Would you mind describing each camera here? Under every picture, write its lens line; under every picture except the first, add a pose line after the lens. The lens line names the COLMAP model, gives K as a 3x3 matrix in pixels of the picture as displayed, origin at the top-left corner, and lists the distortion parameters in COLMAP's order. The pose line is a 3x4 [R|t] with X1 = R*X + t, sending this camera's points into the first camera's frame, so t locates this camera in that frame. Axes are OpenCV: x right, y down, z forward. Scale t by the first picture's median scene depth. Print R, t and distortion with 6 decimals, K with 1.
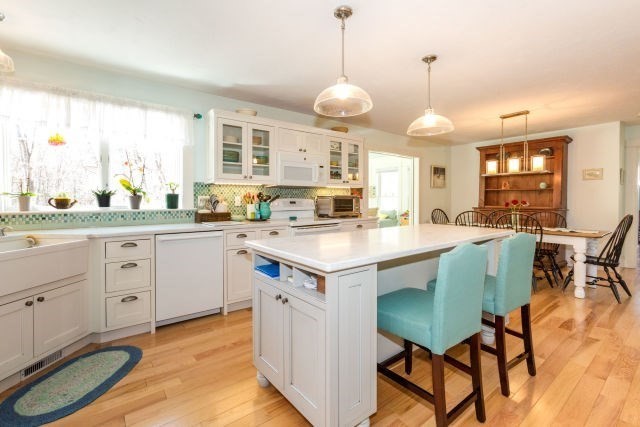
lens RADIAL K [[282.3, 0, 318.5], [0, 282.3, 199.3], [0, 0, 1]] dist [0.001704, 0.000114]
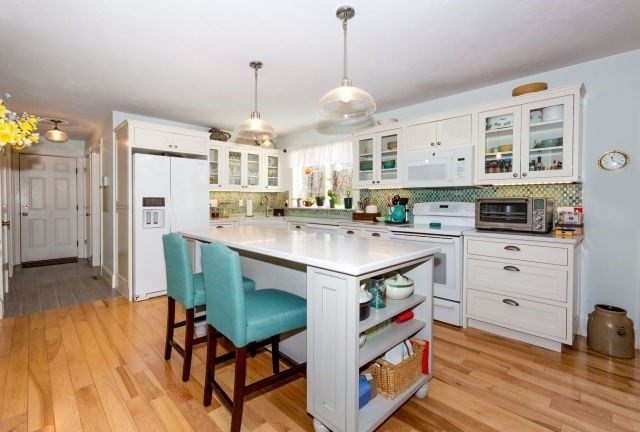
lens RADIAL K [[289.7, 0, 316.7], [0, 289.7, 206.7], [0, 0, 1]] dist [-0.022471, 0.000135]
pose [[0.142193, 0.018426, -0.989667, 0.940441], [-0.006907, 0.999821, 0.017623, -0.000579], [0.989815, 0.004330, 0.142295, 0.681042]]
